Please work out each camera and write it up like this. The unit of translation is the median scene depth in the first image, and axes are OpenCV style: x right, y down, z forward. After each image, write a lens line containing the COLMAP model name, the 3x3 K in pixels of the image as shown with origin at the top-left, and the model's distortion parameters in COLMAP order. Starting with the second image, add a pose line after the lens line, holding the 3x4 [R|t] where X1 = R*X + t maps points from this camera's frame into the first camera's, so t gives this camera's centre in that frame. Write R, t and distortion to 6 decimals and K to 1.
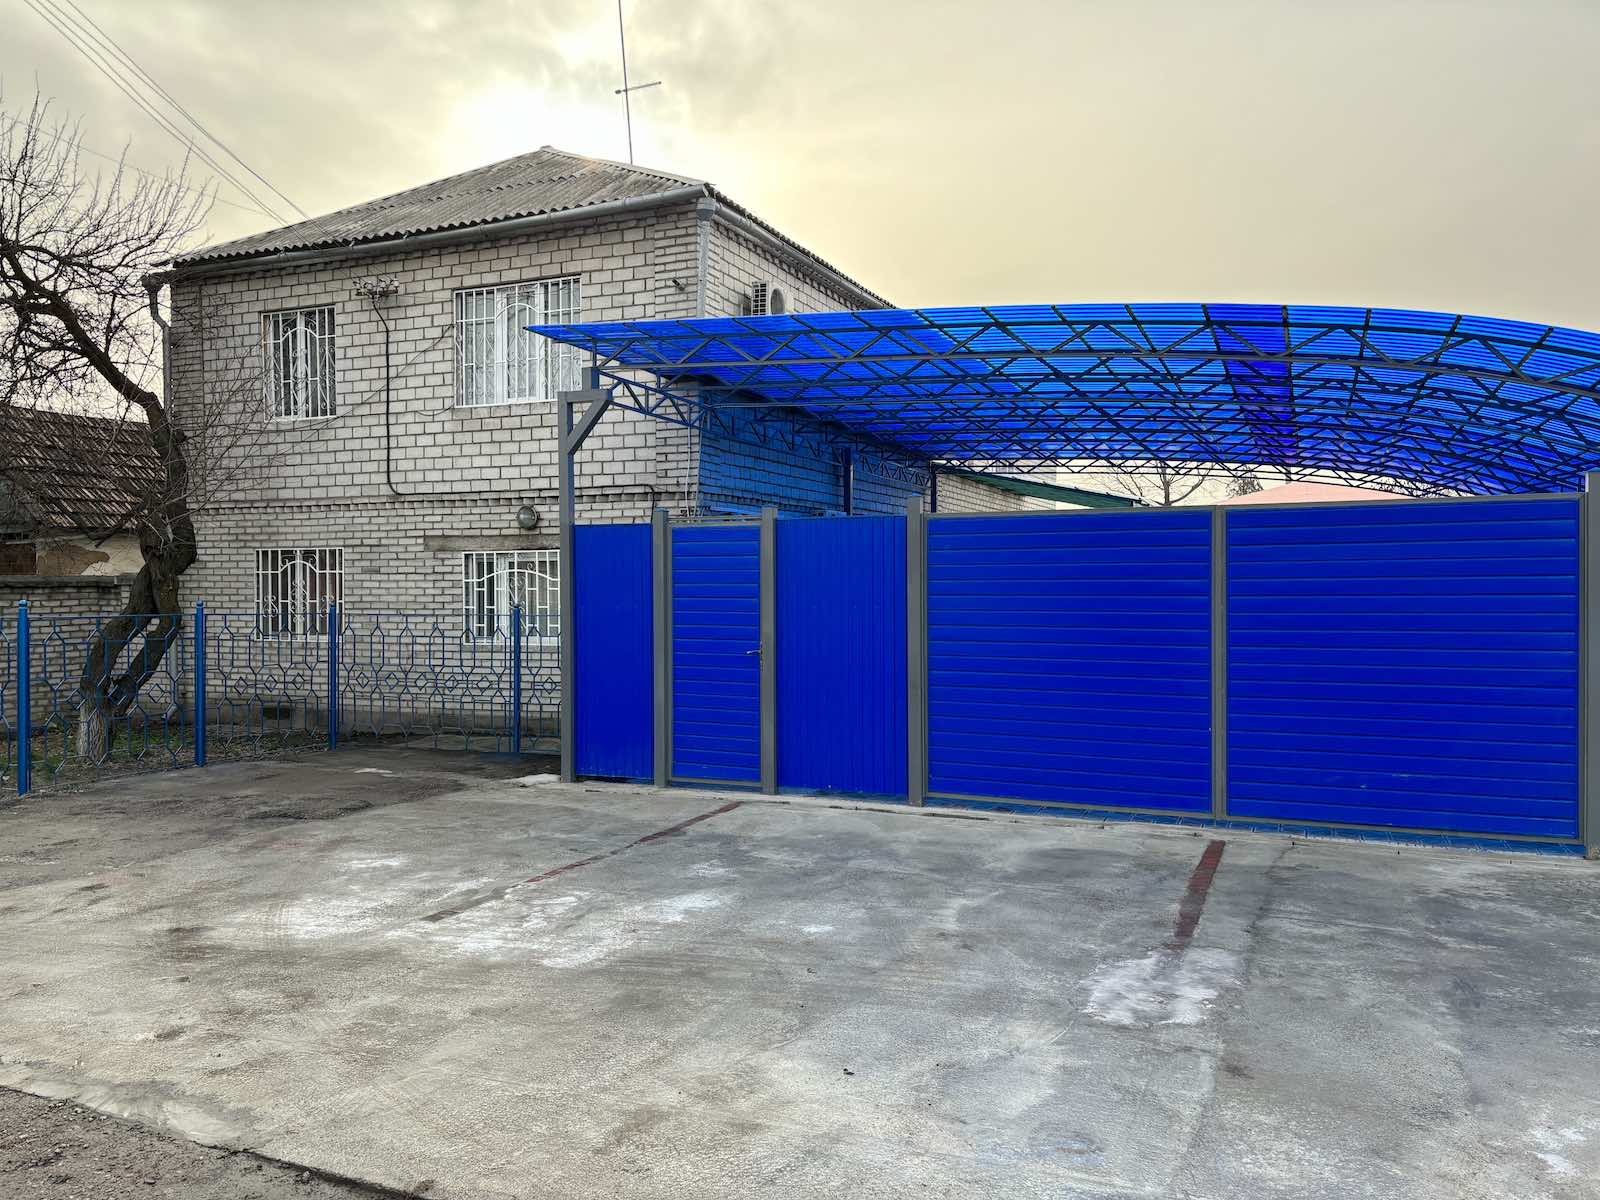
lens RADIAL K [[1206.0, 0, 781.3], [0, 1206.0, 603.6], [0, 0, 1]] dist [0.030035, -0.001147]
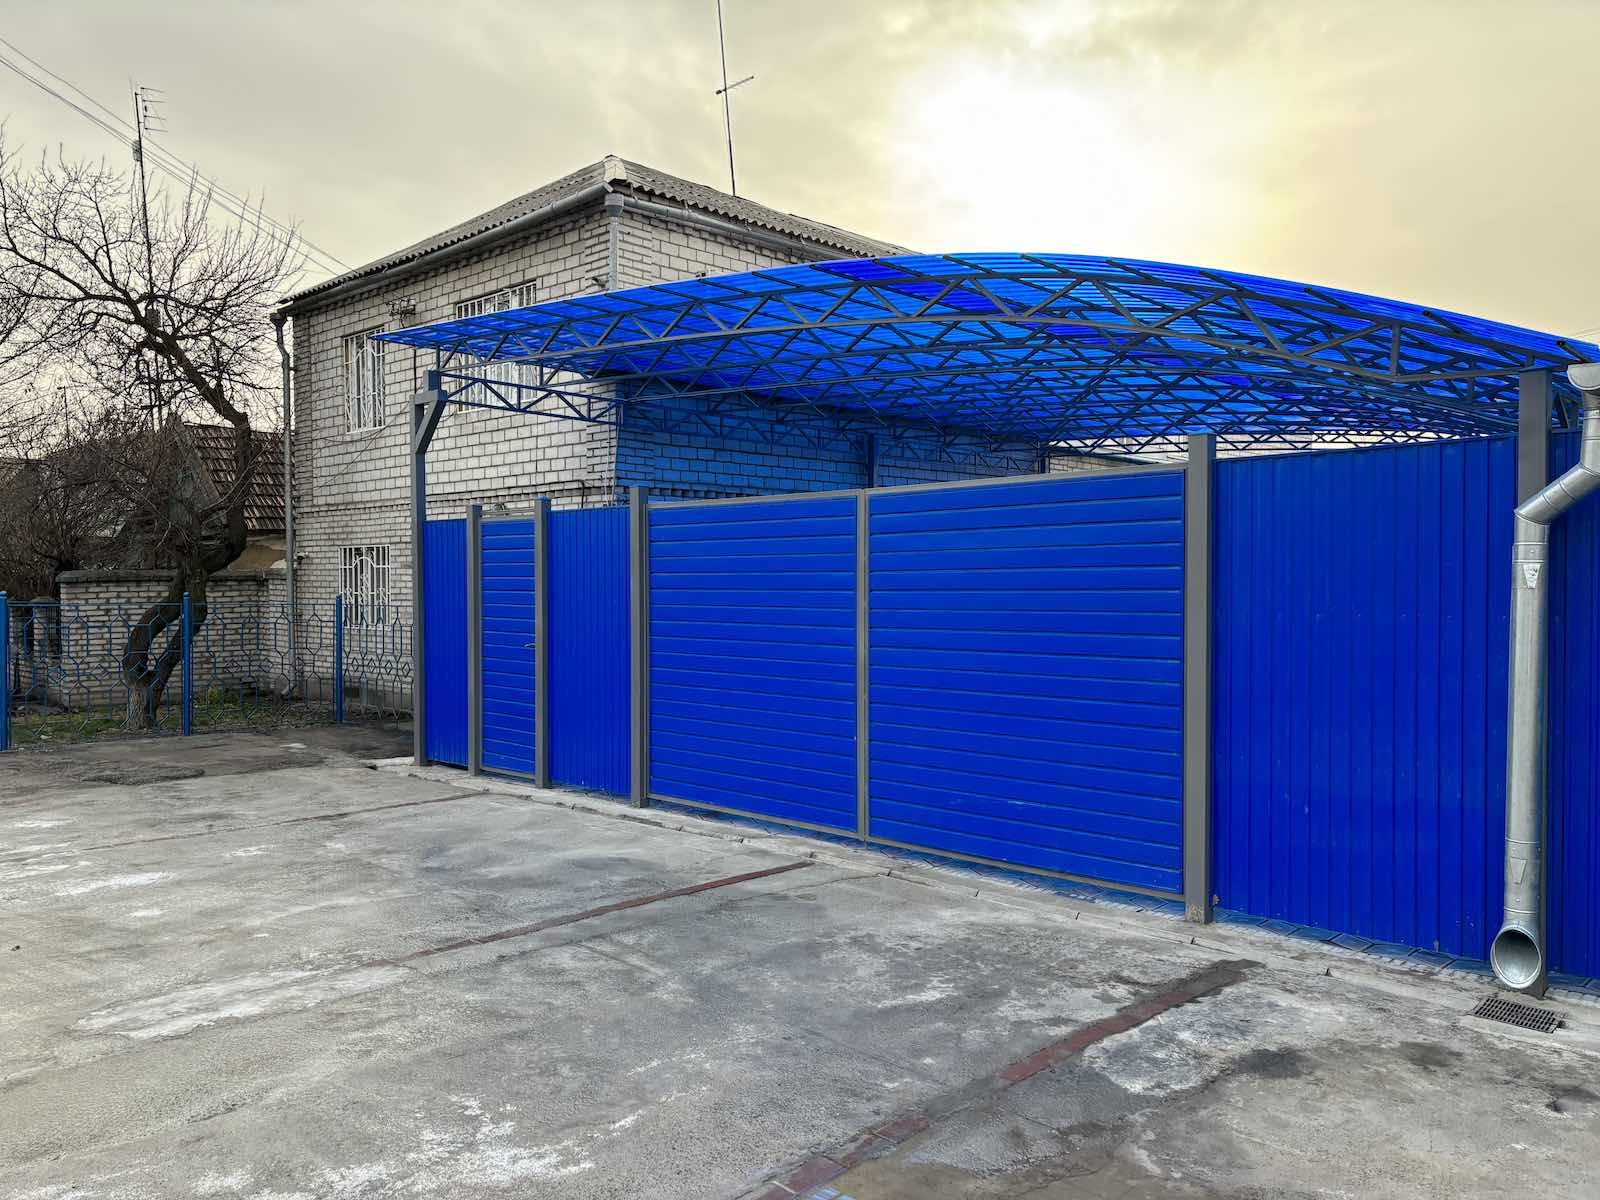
lens RADIAL K [[1206.0, 0, 781.3], [0, 1206.0, 603.6], [0, 0, 1]] dist [0.030035, -0.001147]
pose [[0.938288, 0.005848, -0.345805, 0.457957], [-0.003557, 0.999967, 0.007259, -0.002124], [0.345837, -0.005581, 0.938278, 0.109795]]
